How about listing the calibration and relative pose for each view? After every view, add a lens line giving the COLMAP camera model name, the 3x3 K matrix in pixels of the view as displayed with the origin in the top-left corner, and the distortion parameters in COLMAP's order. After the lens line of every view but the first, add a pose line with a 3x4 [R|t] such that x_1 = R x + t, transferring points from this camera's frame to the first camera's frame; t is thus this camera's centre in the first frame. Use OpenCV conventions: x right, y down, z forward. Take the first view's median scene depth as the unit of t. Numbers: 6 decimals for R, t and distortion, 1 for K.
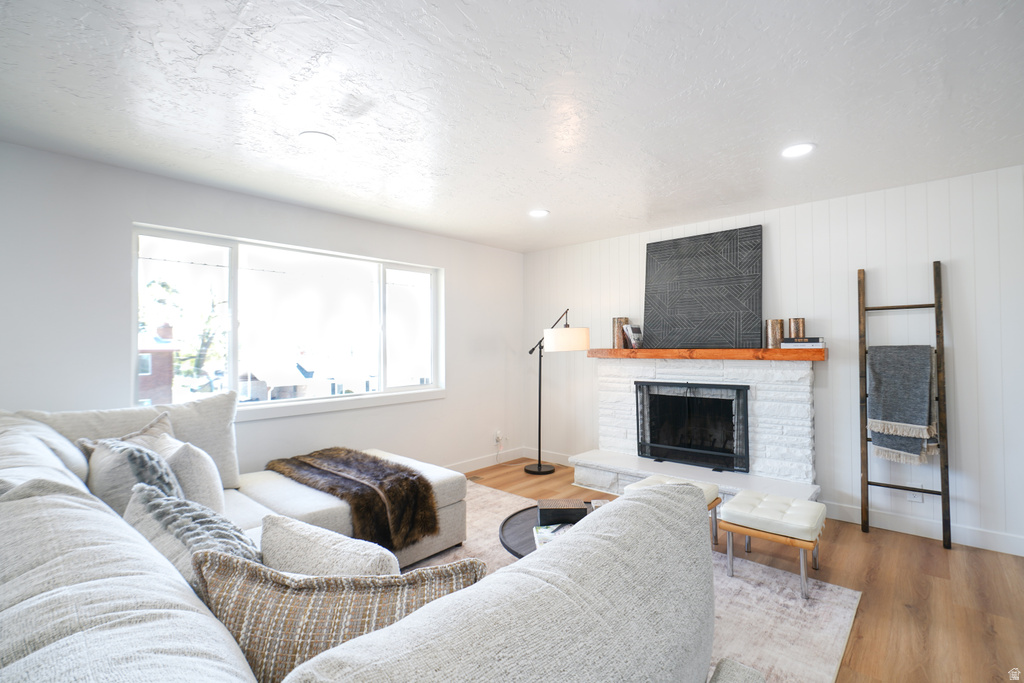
lens RADIAL K [[452.2, 0, 512.0], [0, 452.2, 341.5], [0, 0, 1]] dist [-0.010908, 0.000864]
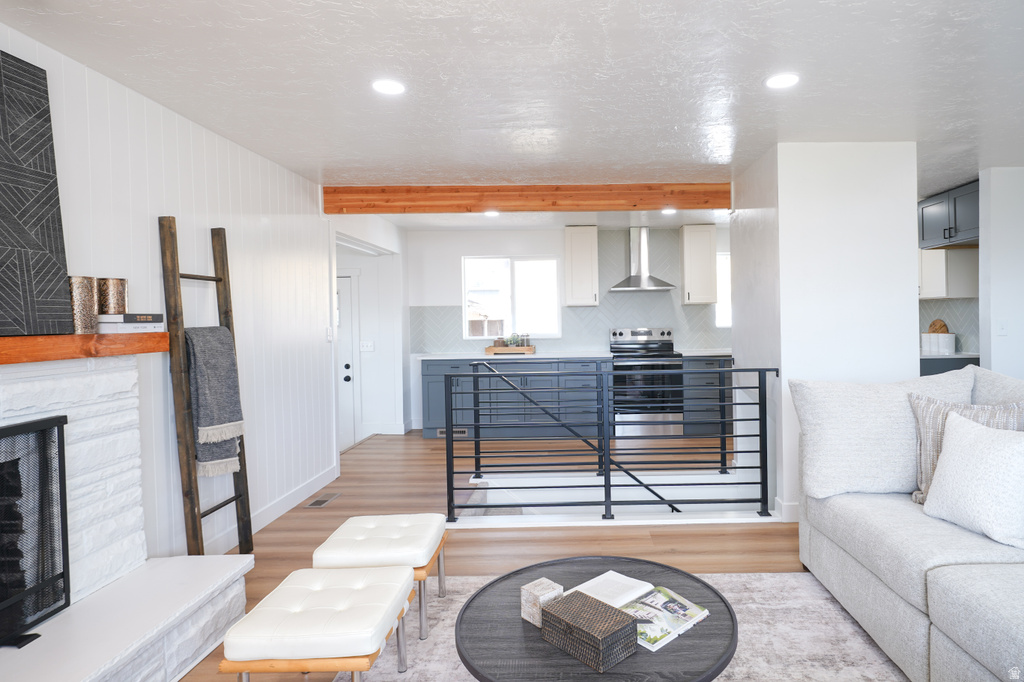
lens RADIAL K [[579.5, 0, 578.2], [0, 579.5, 328.6], [0, 0, 1]] dist [-0.013312, 0.000515]
pose [[-0.676752, 0.007401, 0.736174, -0.265045], [0.016142, 0.999858, 0.004787, 0.015059], [-0.736034, 0.015122, -0.676776, 1.029986]]
